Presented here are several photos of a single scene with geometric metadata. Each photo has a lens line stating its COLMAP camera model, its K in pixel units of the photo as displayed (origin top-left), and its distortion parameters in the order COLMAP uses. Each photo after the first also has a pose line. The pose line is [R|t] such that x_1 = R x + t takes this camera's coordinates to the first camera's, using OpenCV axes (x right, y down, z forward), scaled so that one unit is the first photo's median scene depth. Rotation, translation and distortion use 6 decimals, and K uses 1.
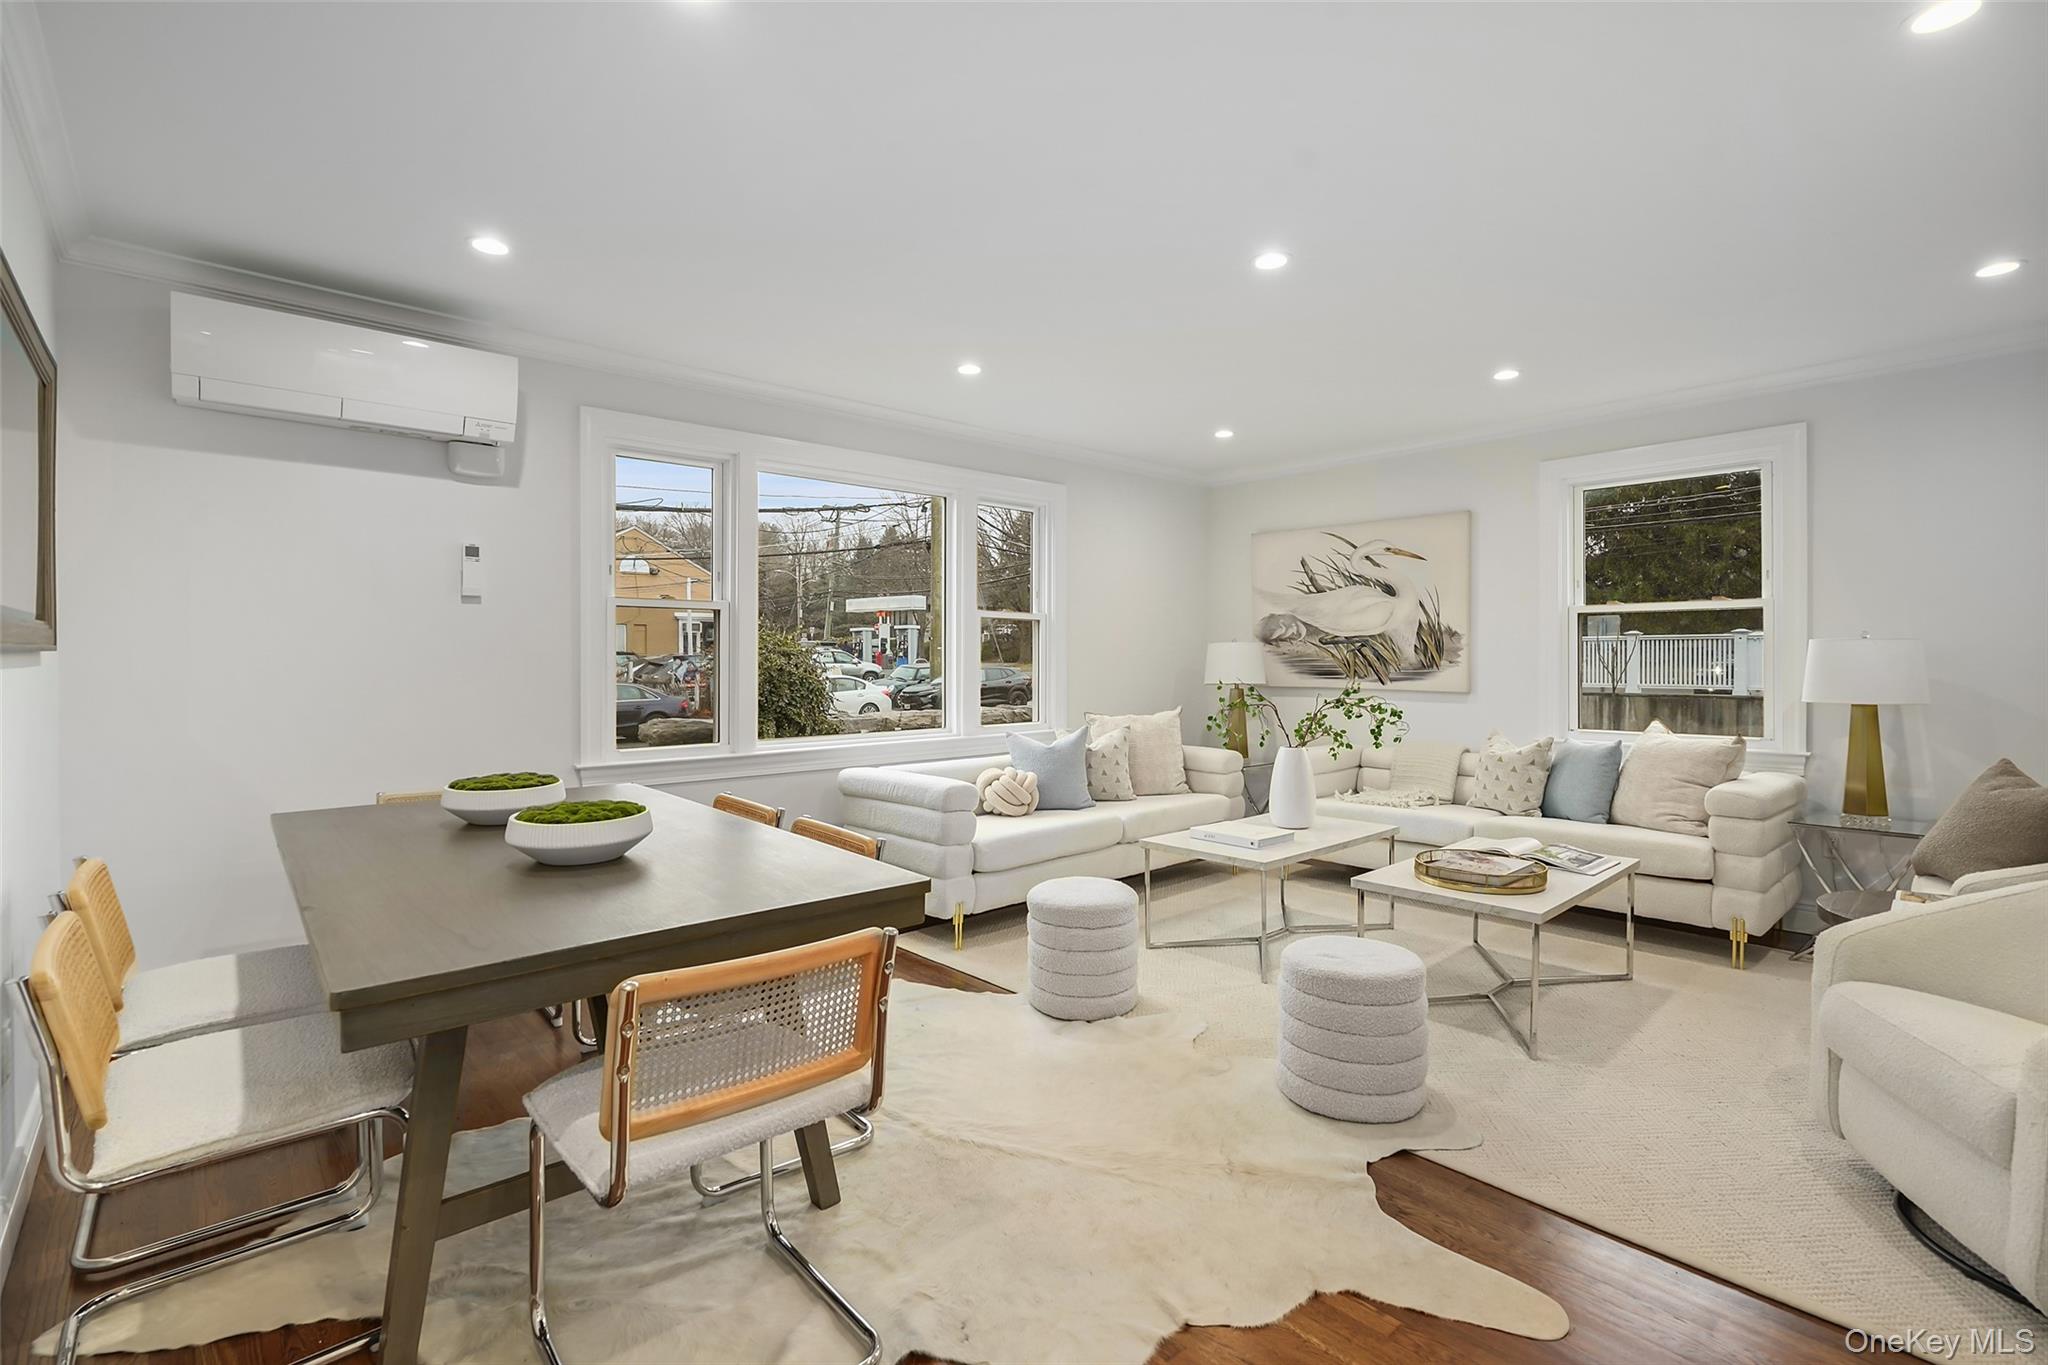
lens RADIAL K [[944.2, 0, 1025.8], [0, 944.2, 663.0], [0, 0, 1]] dist [0.004685, 0.001237]
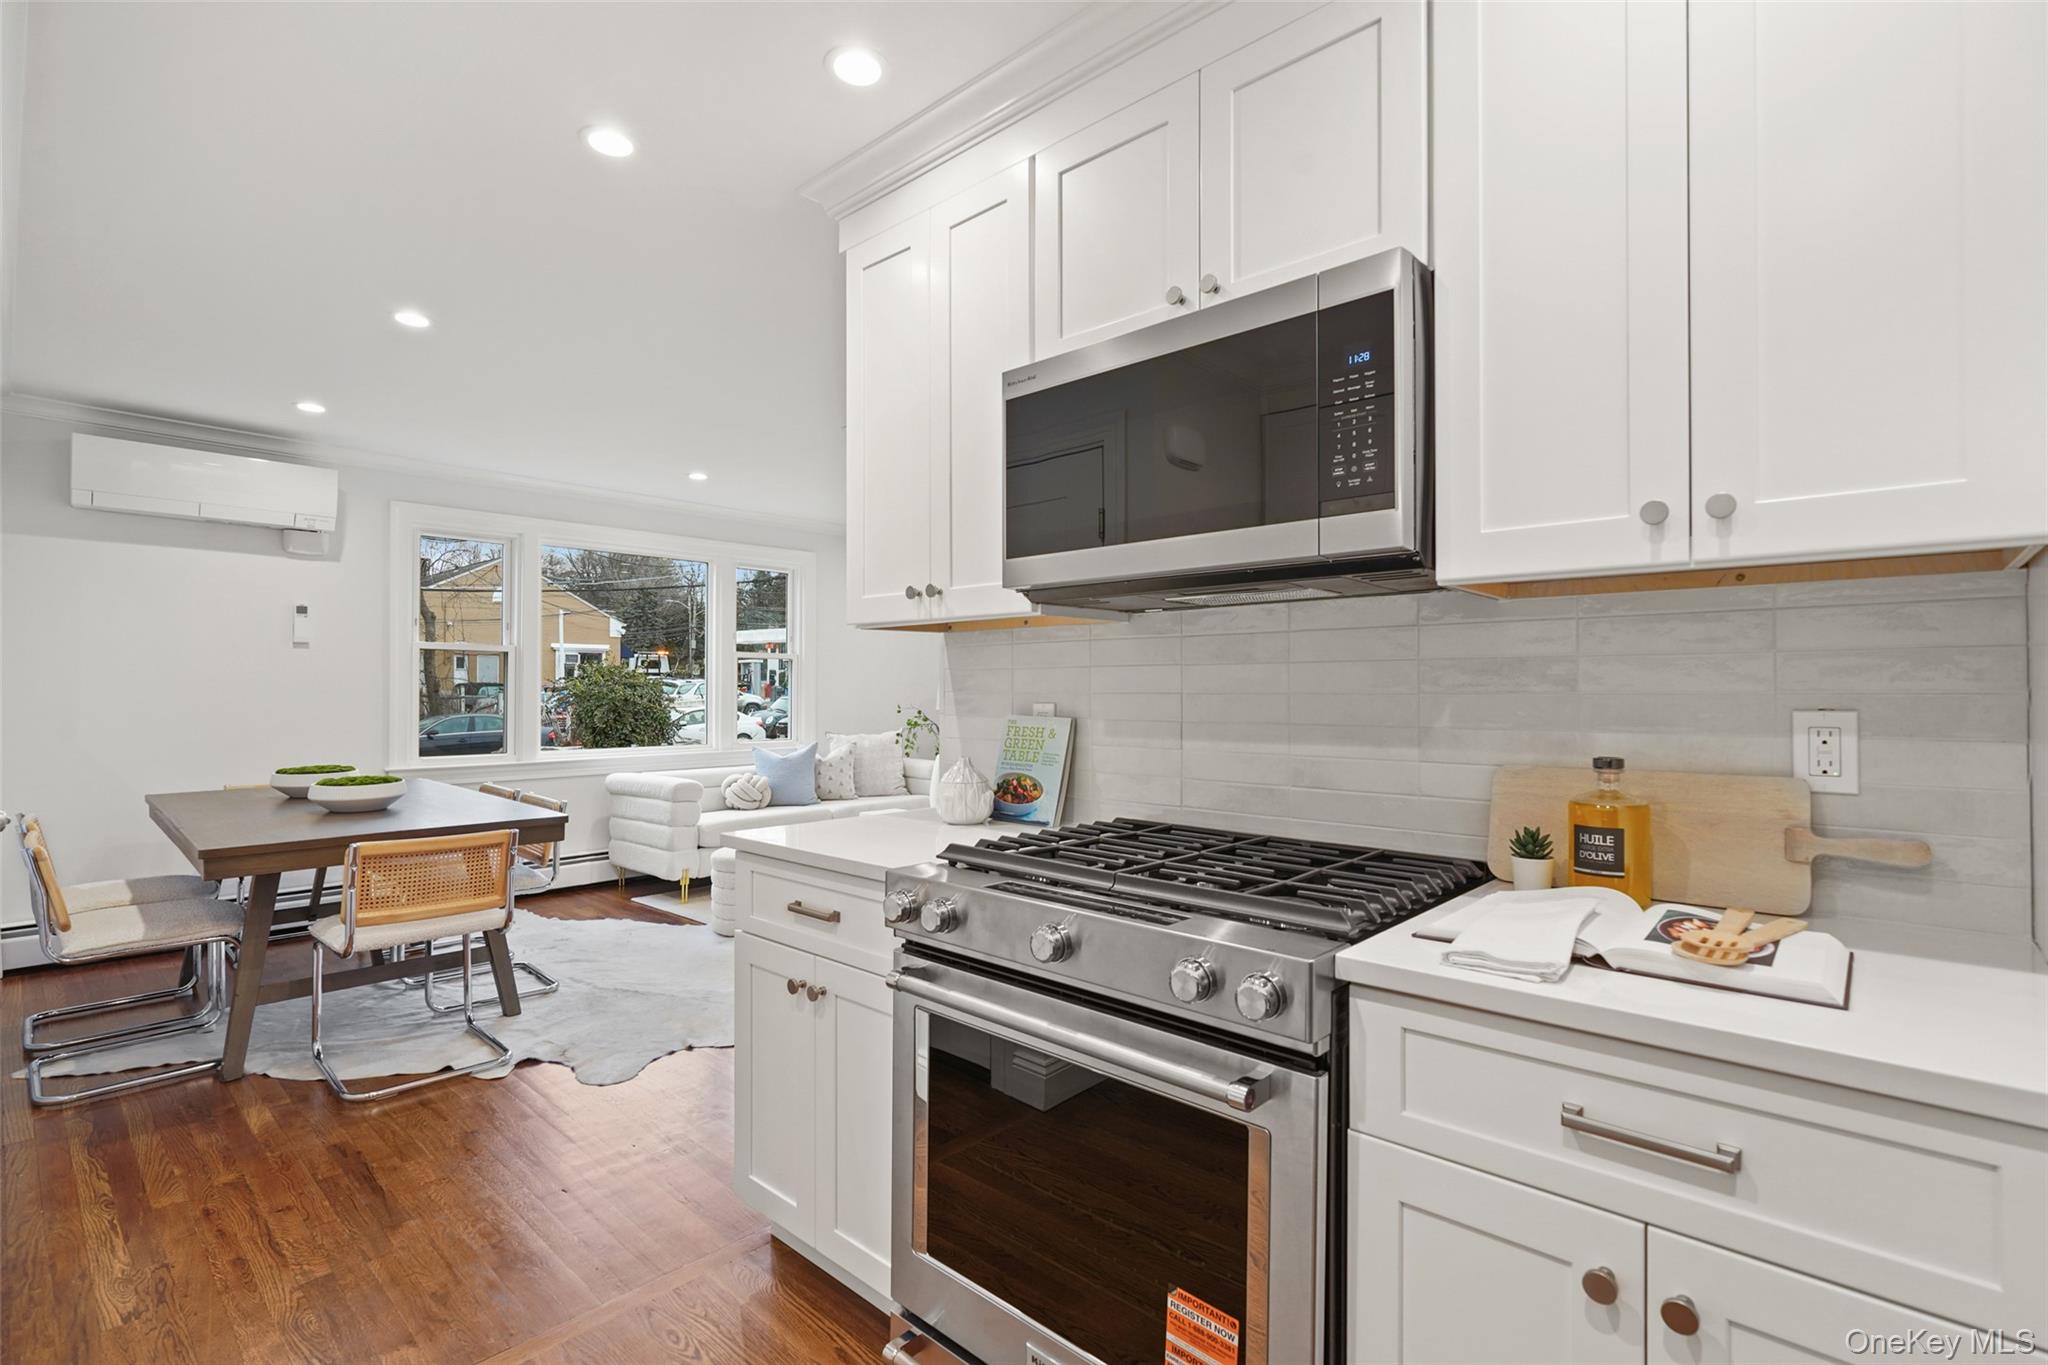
lens RADIAL K [[944.2, 0, 1021.7], [0, 944.2, 686.9], [0, 0, 1]] dist [0.004685, 0.001237]
pose [[0.995286, 0.002662, 0.096946, 0.313057], [-0.001755, 0.999954, -0.009440, 0.003971], [-0.096966, 0.009225, 0.995245, -0.454086]]
